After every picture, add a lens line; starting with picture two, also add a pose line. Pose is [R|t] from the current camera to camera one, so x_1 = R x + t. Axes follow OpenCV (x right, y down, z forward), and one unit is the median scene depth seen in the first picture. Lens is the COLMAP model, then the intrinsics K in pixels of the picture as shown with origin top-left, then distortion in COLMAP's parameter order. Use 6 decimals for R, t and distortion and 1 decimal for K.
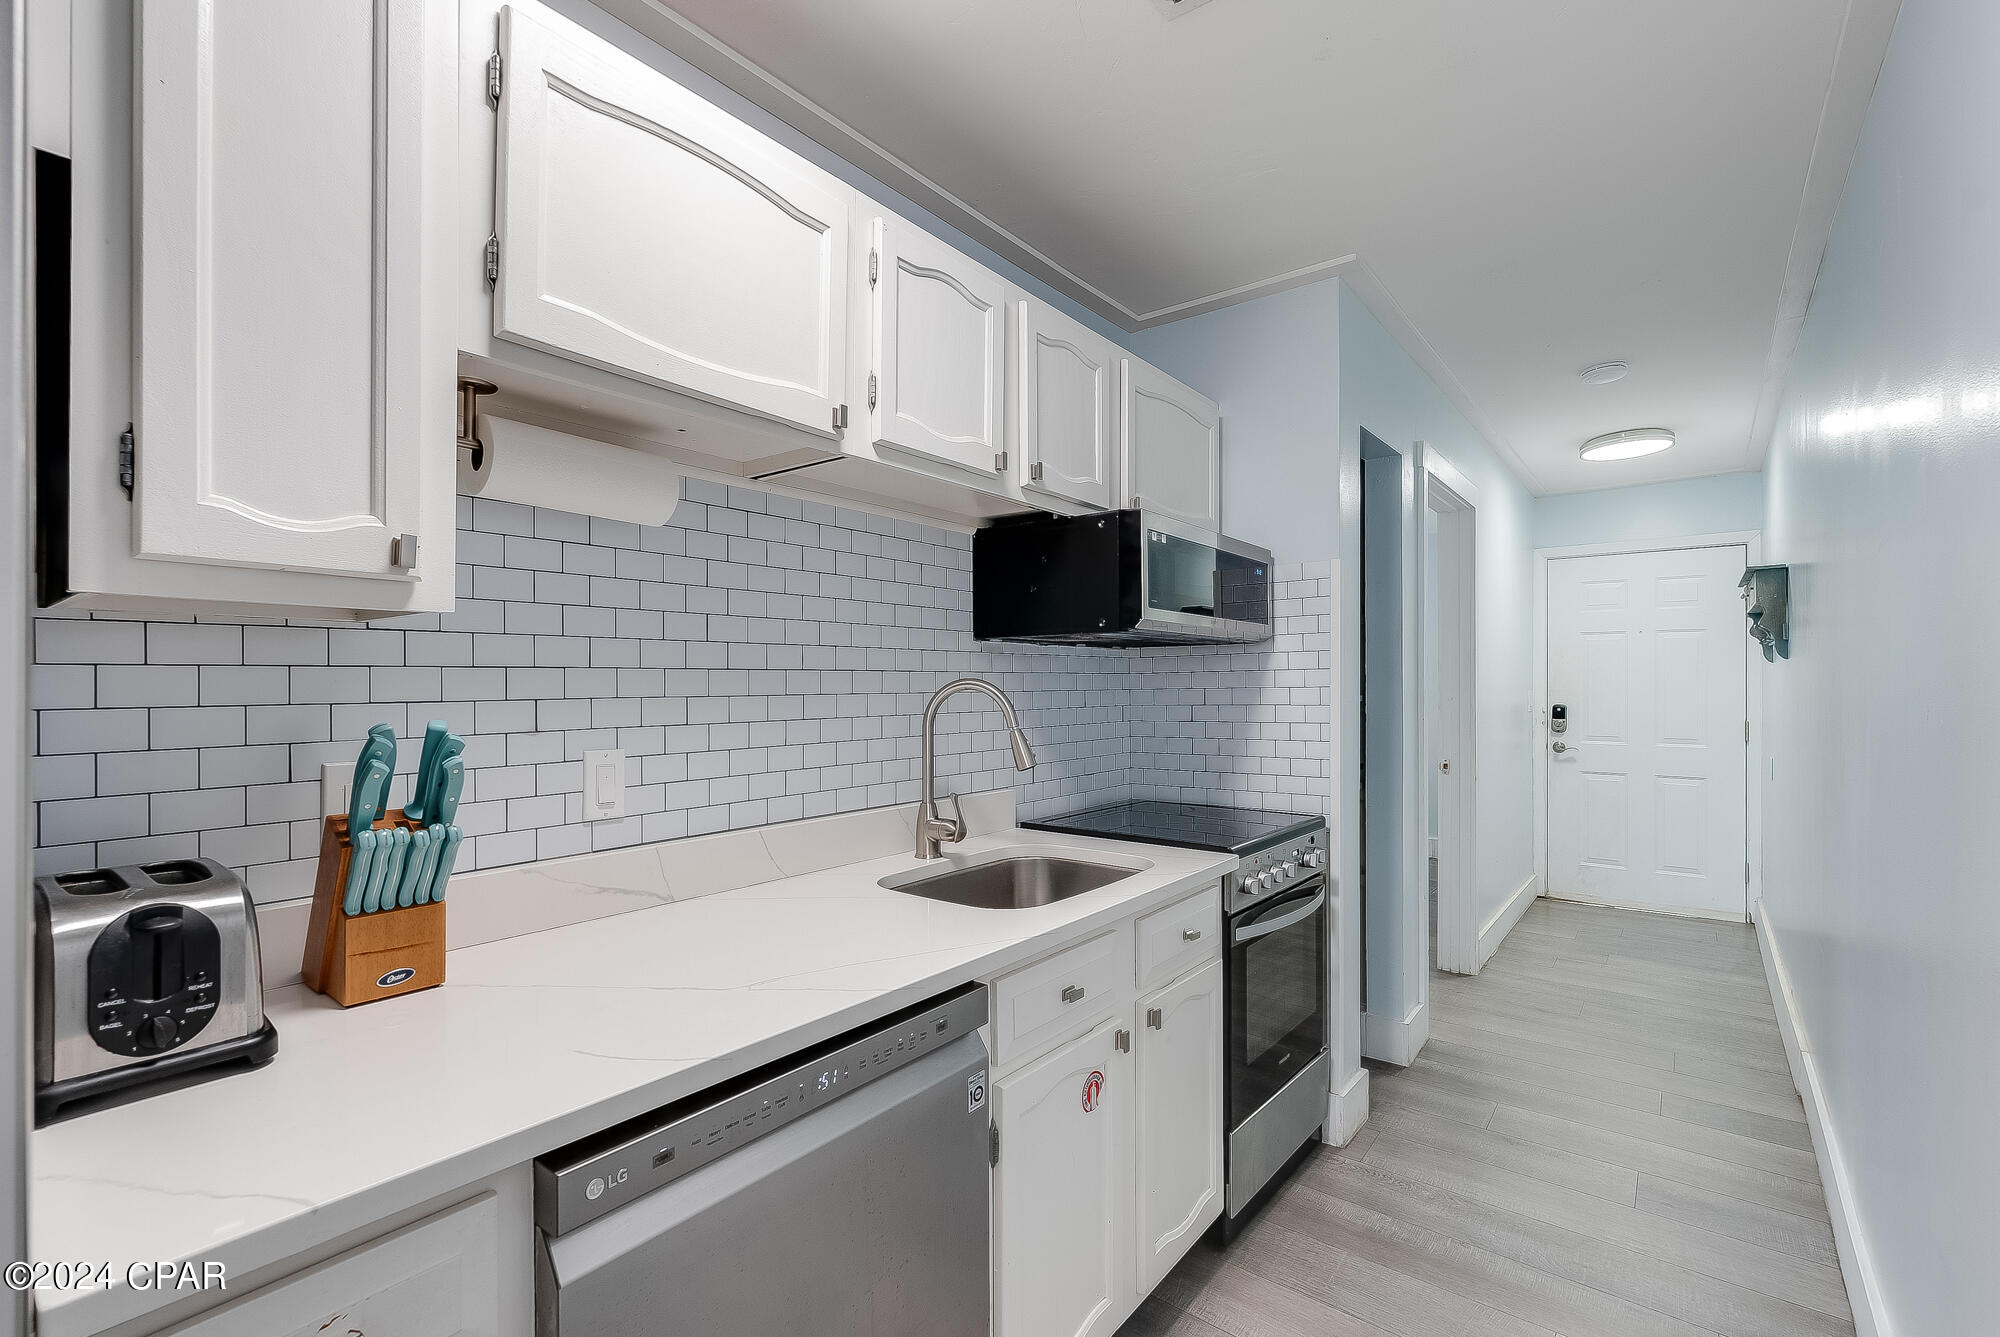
lens RADIAL K [[889.9, 0, 993.3], [0, 889.9, 693.2], [0, 0, 1]] dist [-0.011960, 0.000349]
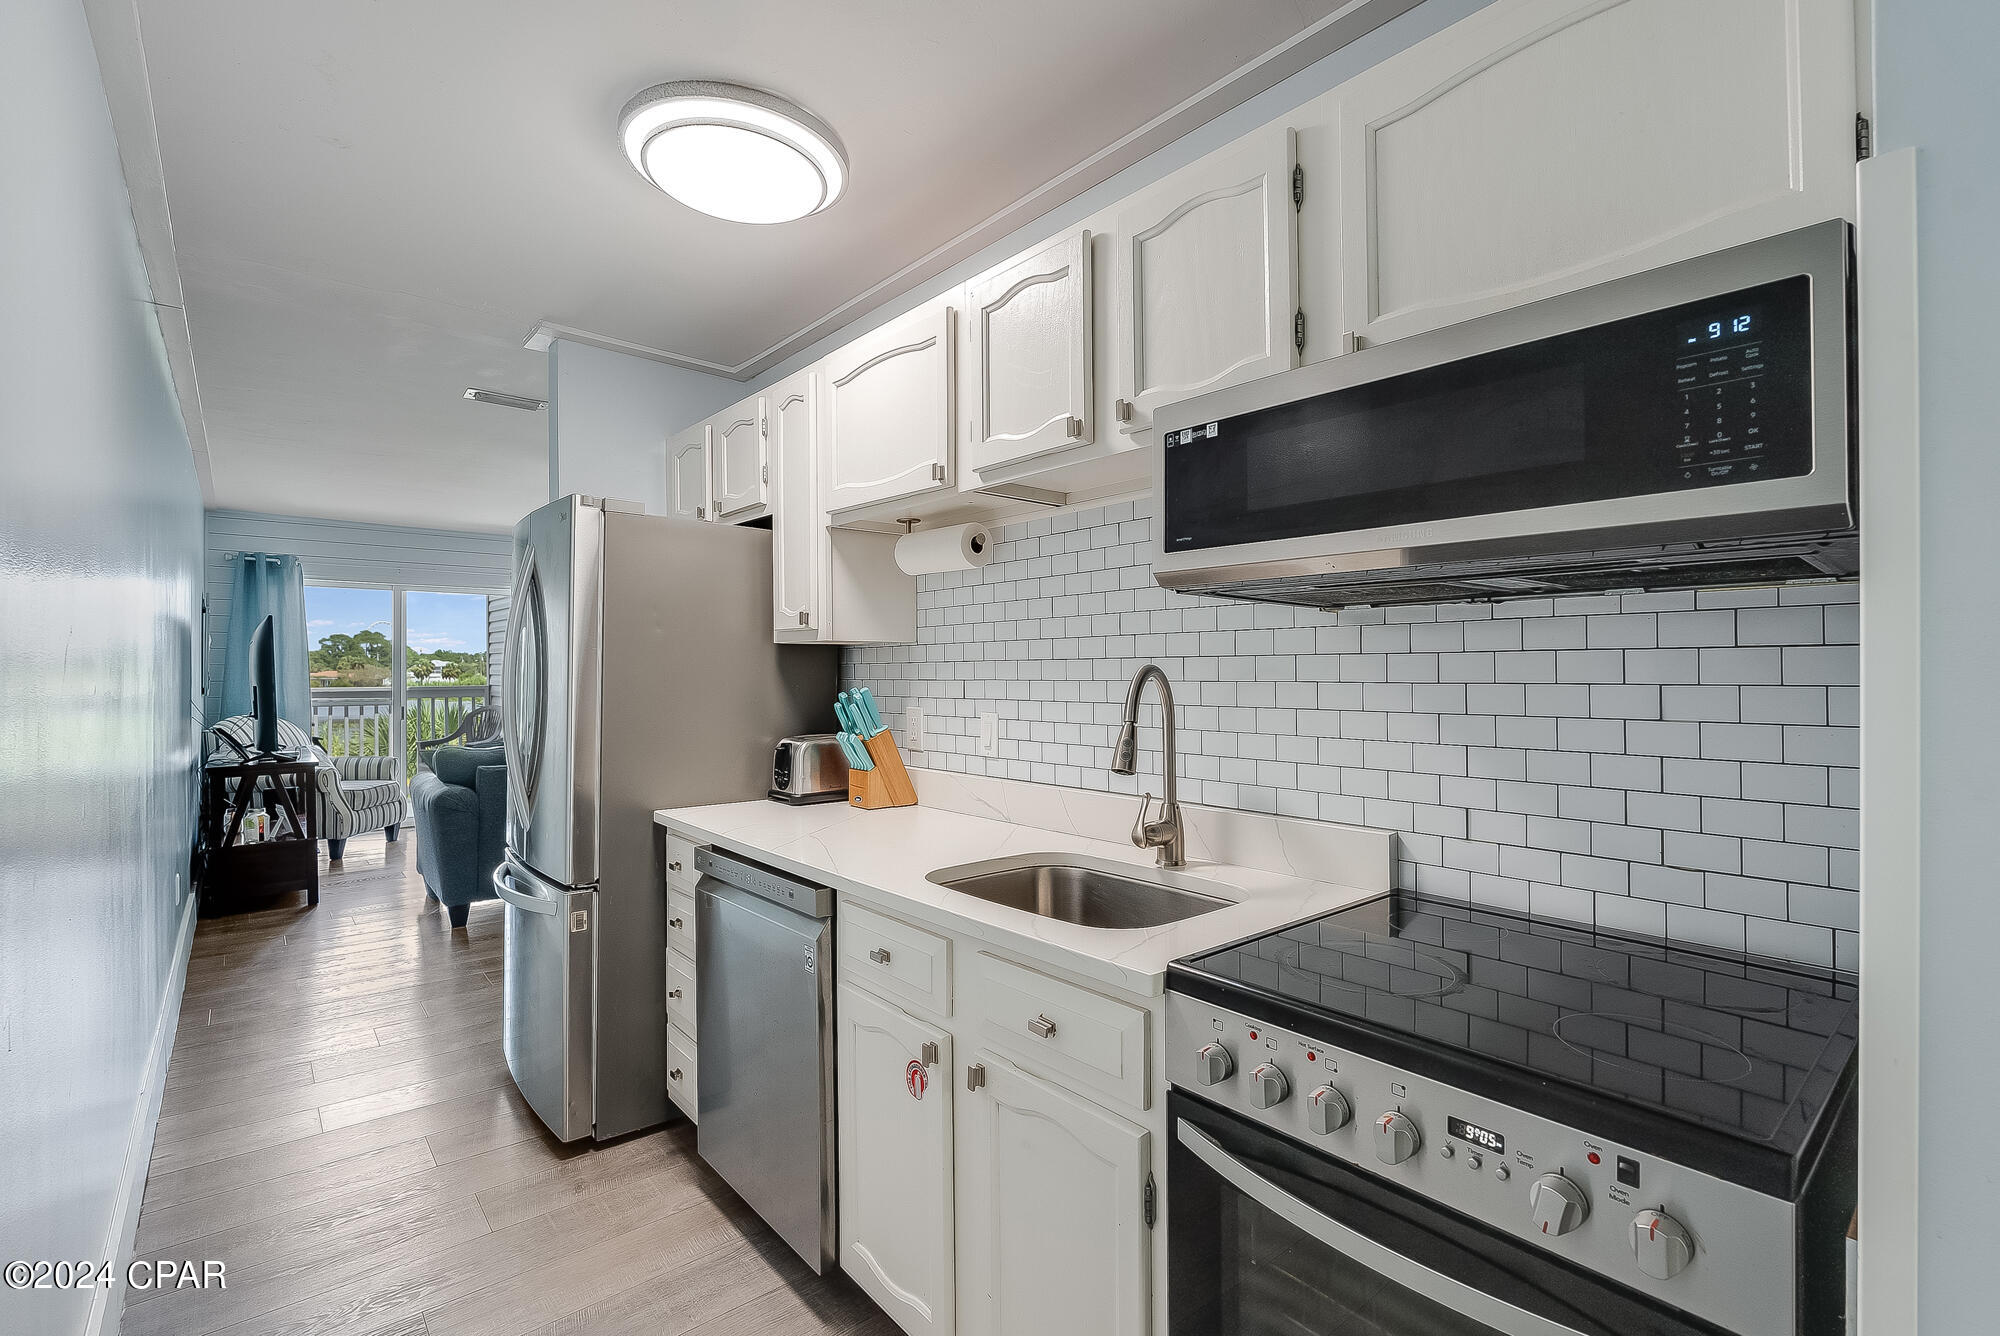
lens RADIAL K [[884.5, 0, 1009.0], [0, 884.5, 679.1], [0, 0, 1]] dist [-0.020704, 0.000030]
pose [[-0.187775, 0.008846, -0.982172, 1.047748], [-0.009765, 0.999893, 0.010873, -0.012663], [0.982163, 0.011632, -0.187669, 1.269231]]
